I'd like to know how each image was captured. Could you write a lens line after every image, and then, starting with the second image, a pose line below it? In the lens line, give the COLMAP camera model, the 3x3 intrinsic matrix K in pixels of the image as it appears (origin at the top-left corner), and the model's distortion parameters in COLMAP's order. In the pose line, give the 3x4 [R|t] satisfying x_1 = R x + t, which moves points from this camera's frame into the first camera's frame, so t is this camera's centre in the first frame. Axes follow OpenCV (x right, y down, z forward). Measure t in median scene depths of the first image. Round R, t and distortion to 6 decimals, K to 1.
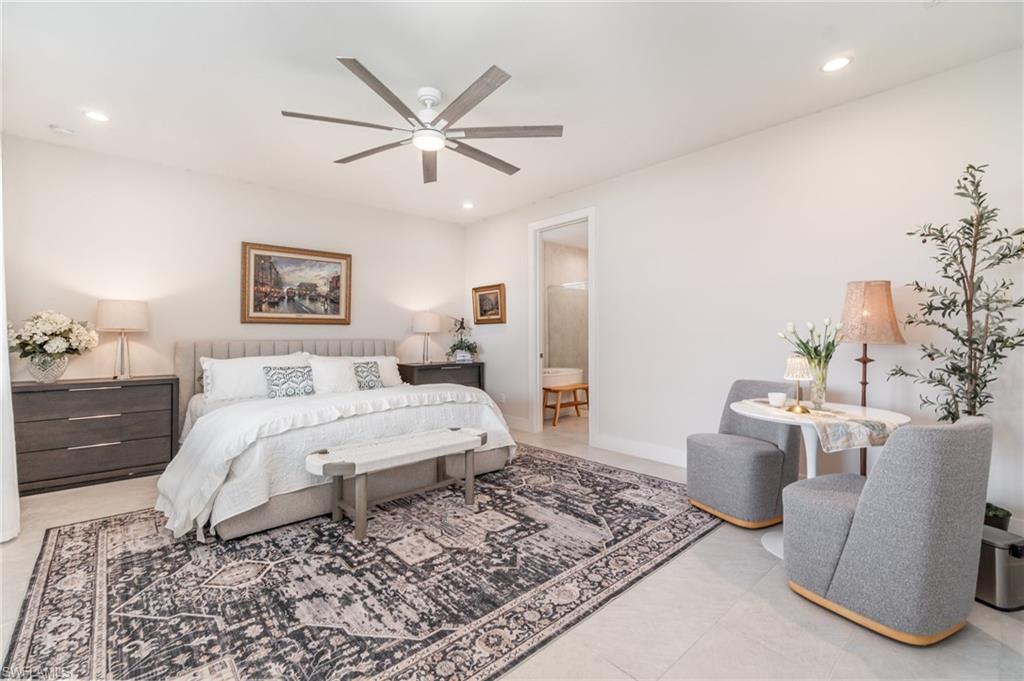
lens RADIAL K [[440.7, 0, 511.2], [0, 440.7, 336.5], [0, 0, 1]] dist [0.000111, 0.000001]
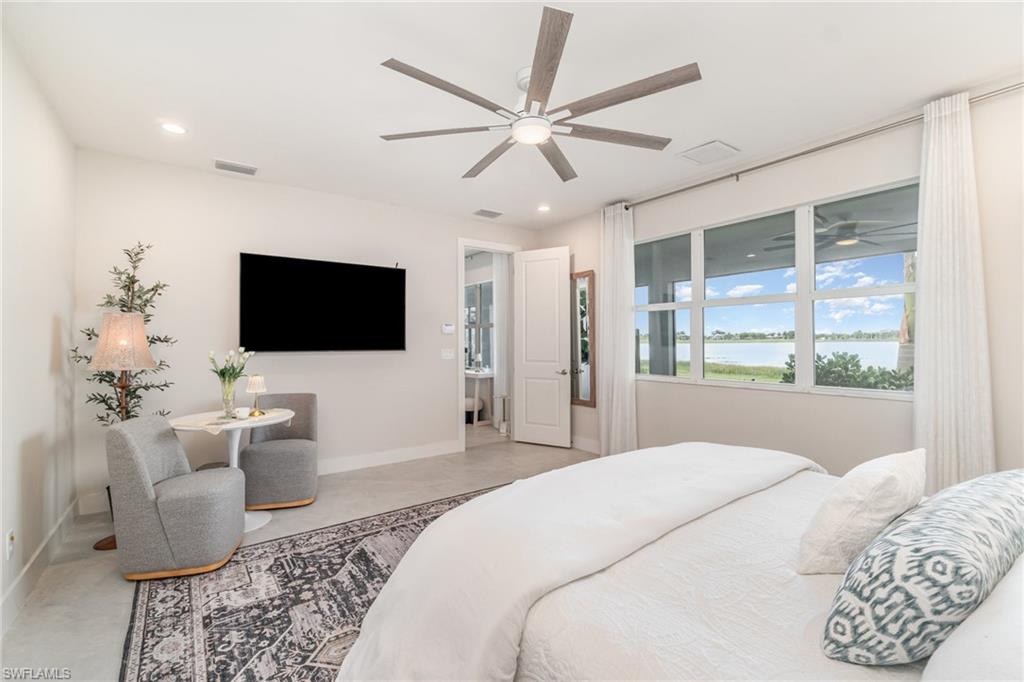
lens RADIAL K [[444.2, 0, 513.5], [0, 444.2, 340.8], [0, 0, 1]] dist [-0.005200, 0.001166]
pose [[-0.995384, 0.010474, 0.095396, -0.238201], [0.010145, 0.999941, -0.003936, -0.040550], [-0.095432, -0.002950, -0.995432, 1.897183]]
